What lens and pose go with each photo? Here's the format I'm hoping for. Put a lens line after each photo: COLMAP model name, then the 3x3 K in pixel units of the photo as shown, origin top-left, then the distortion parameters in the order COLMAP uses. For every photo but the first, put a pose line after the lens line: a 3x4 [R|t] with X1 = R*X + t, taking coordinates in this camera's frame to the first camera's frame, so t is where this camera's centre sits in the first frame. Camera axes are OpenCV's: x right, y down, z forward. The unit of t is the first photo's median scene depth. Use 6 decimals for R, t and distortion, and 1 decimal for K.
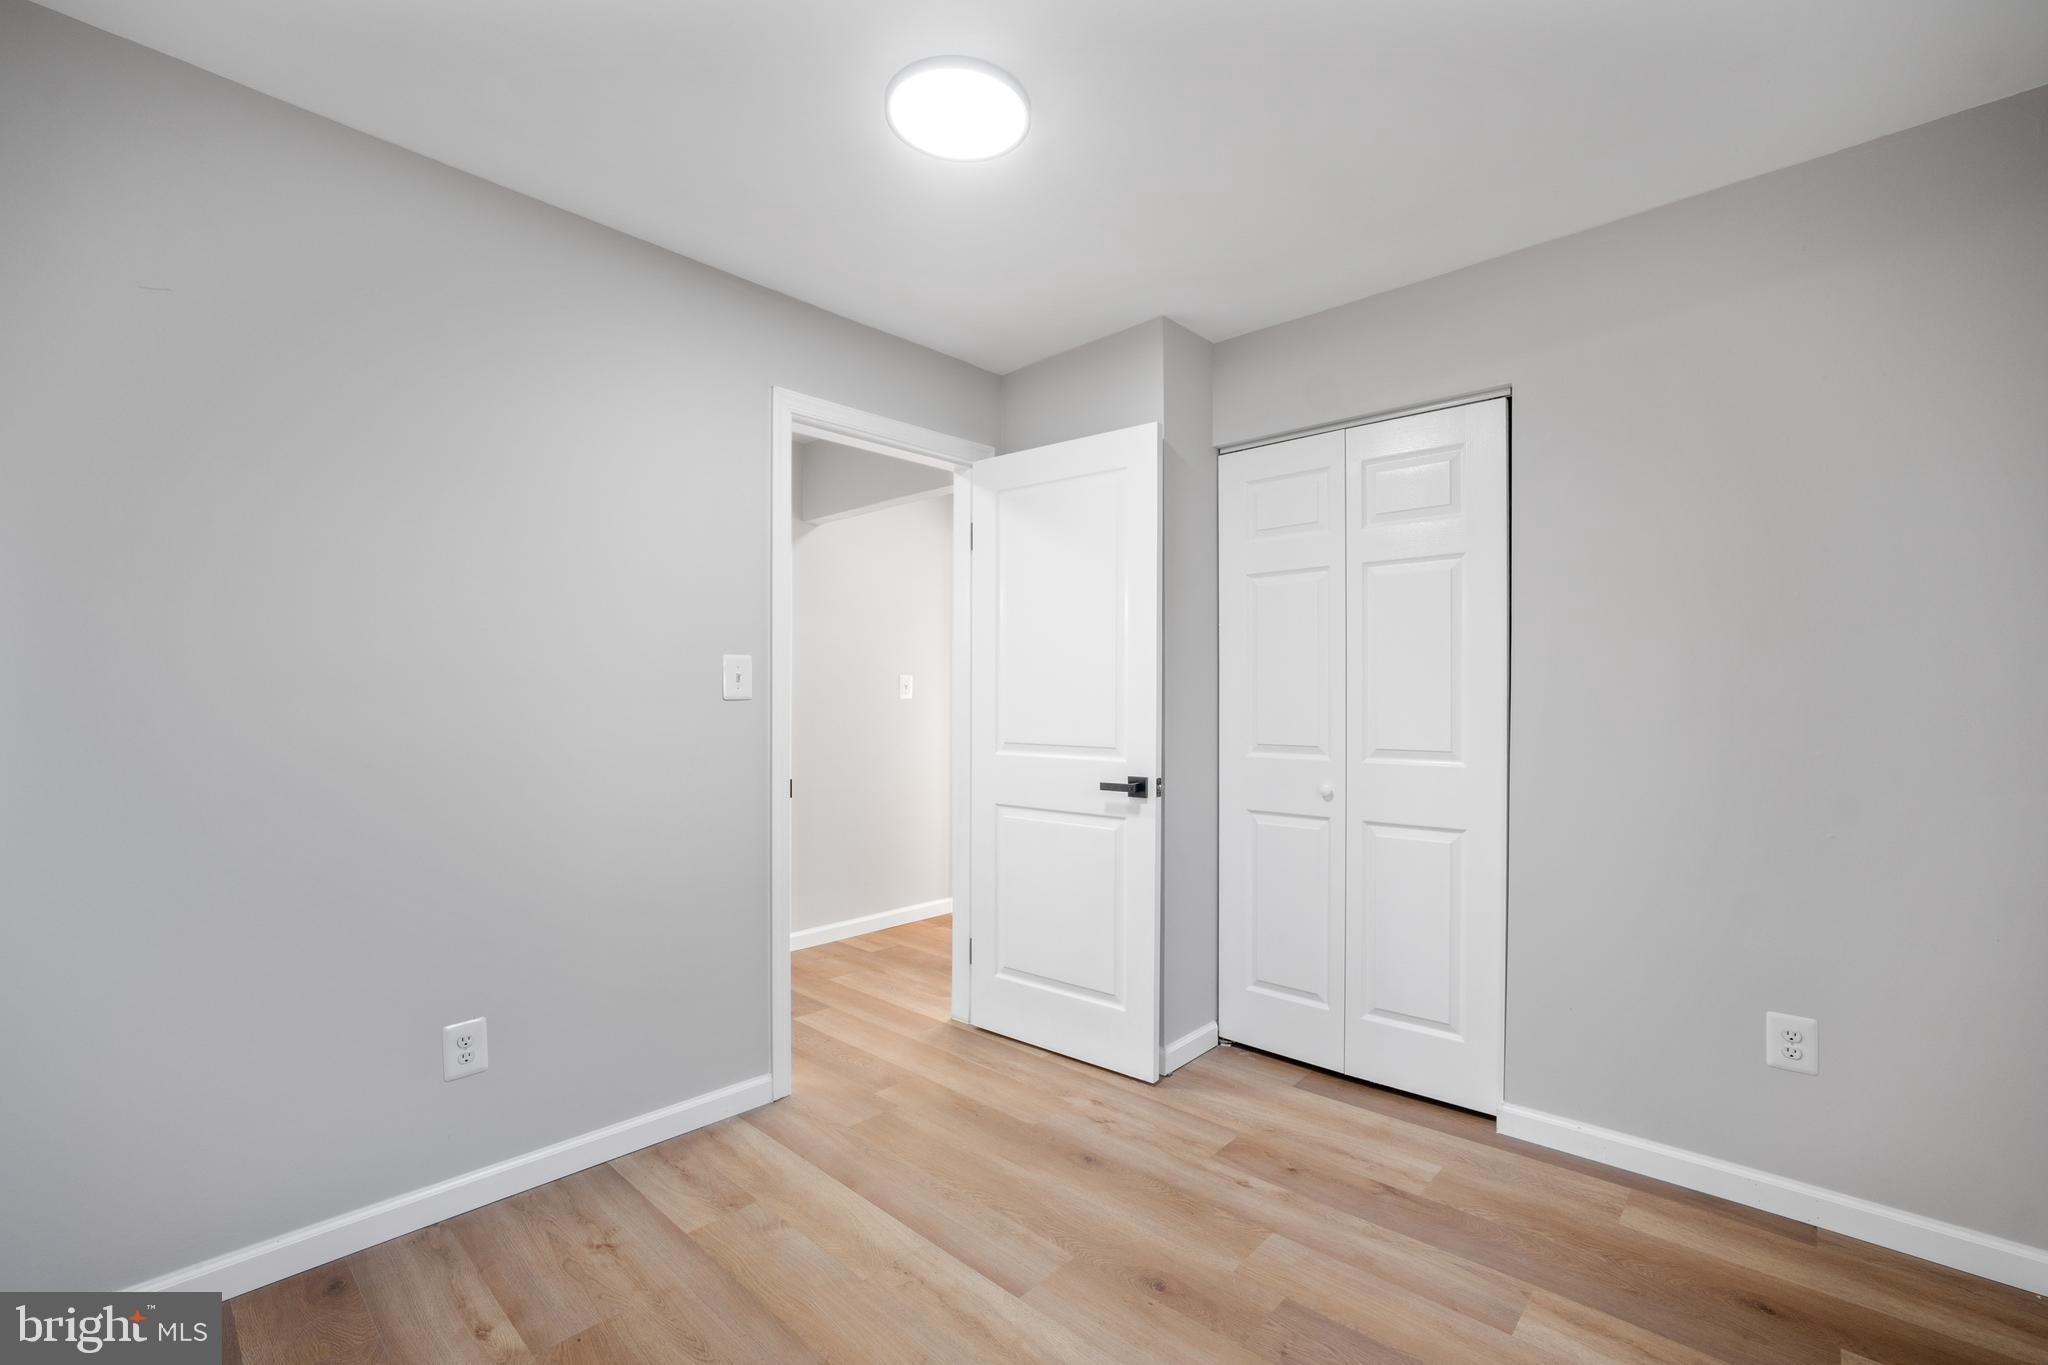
lens RADIAL K [[875.4, 0, 1029.0], [0, 875.4, 699.6], [0, 0, 1]] dist [-0.043812, 0.017595]
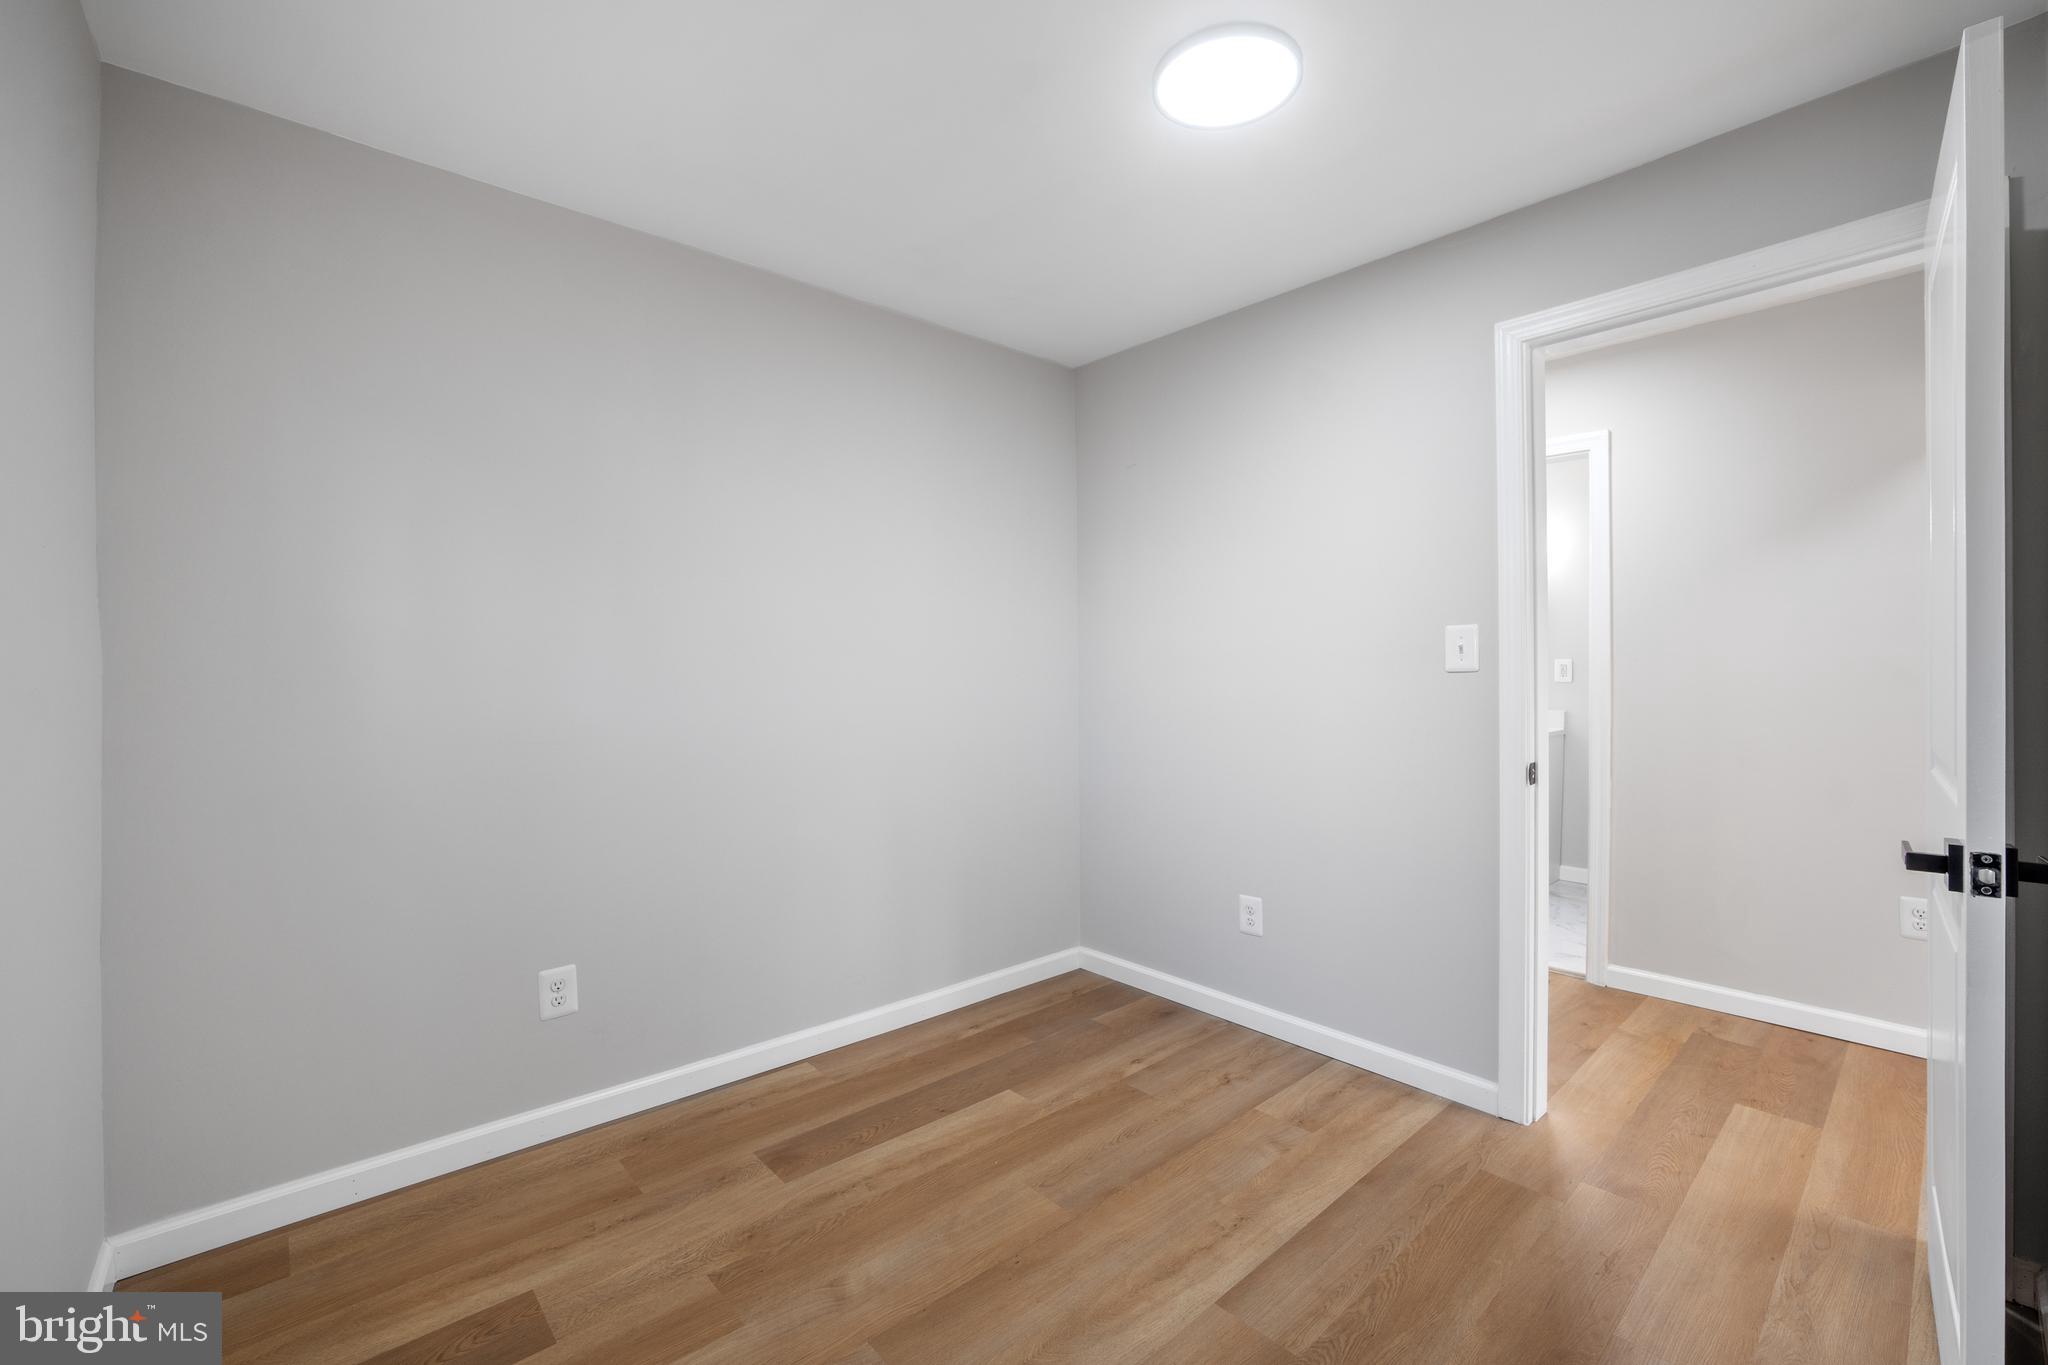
lens RADIAL K [[864.1, 0, 1030.1], [0, 864.1, 677.5], [0, 0, 1]] dist [-0.041065, 0.016441]
pose [[-0.089070, 0.007581, -0.995996, 0.817363], [0.001407, 0.999971, 0.007486, -0.001700], [0.996024, -0.000735, -0.089079, 0.772258]]
